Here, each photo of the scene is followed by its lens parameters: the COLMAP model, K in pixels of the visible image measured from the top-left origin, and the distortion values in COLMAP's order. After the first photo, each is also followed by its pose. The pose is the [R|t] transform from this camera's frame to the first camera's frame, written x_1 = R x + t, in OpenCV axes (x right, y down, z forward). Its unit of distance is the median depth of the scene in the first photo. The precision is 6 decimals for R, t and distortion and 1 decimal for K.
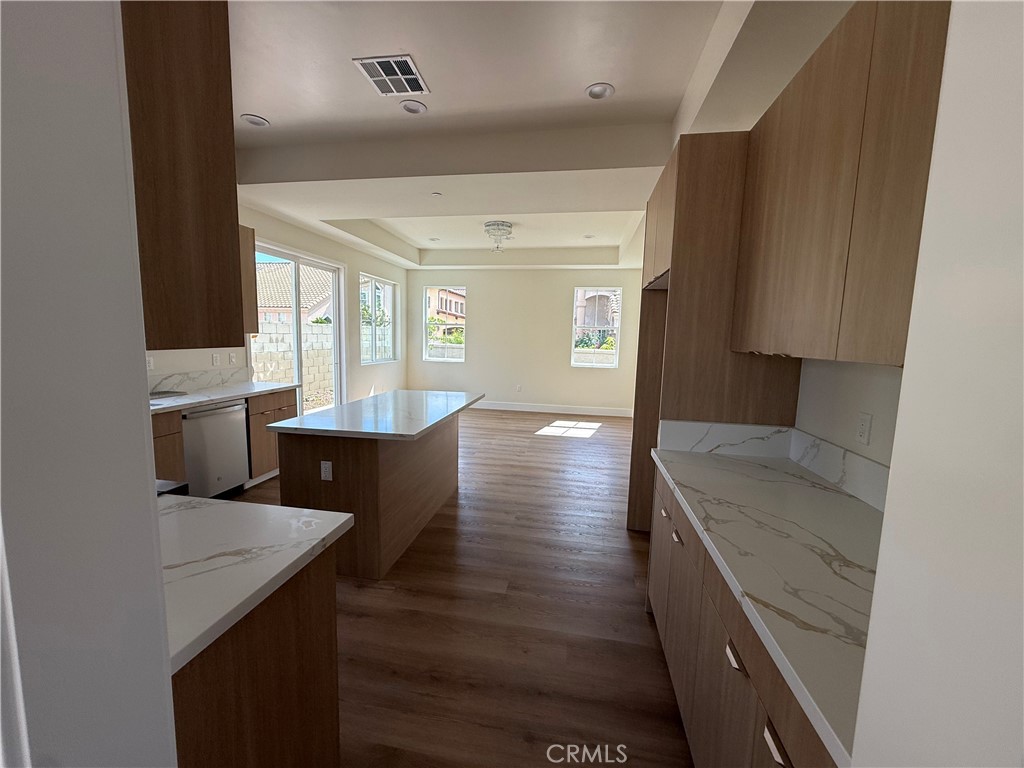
lens RADIAL K [[407.0, 0, 509.7], [0, 407.0, 379.9], [0, 0, 1]] dist [0.000867, 0.000182]
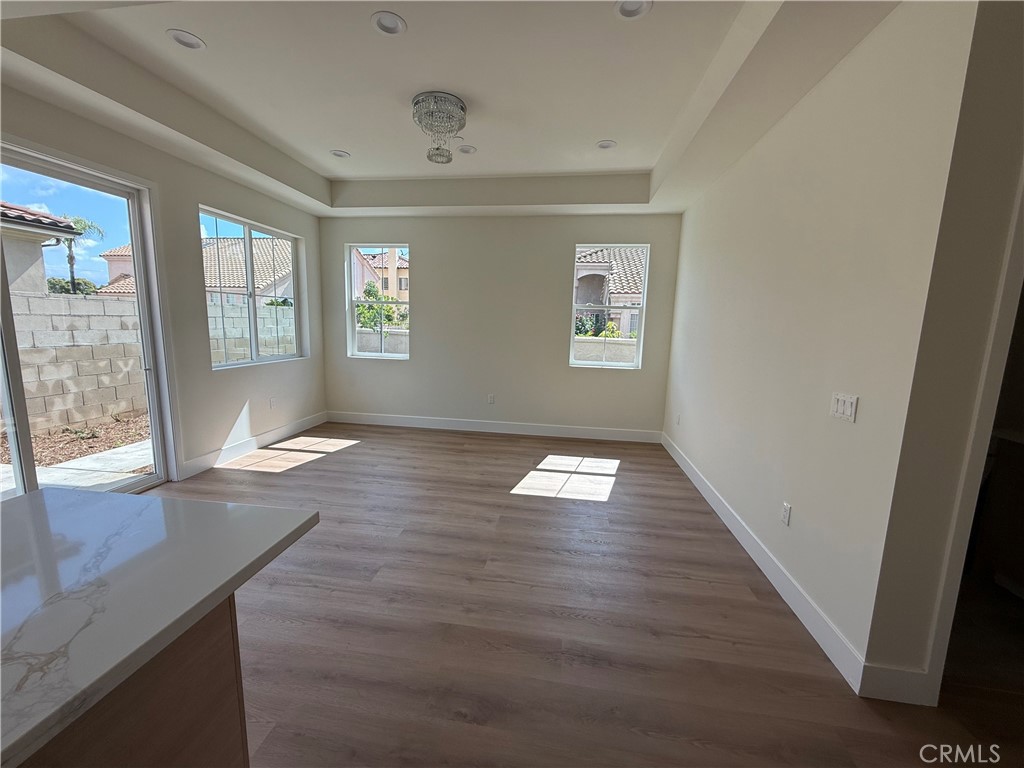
lens RADIAL K [[407.0, 0, 508.8], [0, 407.0, 381.8], [0, 0, 1]] dist [0.000867, 0.000182]
pose [[0.999595, -0.002888, 0.028327, 0.032698], [0.001719, 0.999149, 0.041211, -0.035199], [-0.028422, -0.041145, 0.998749, 0.336363]]
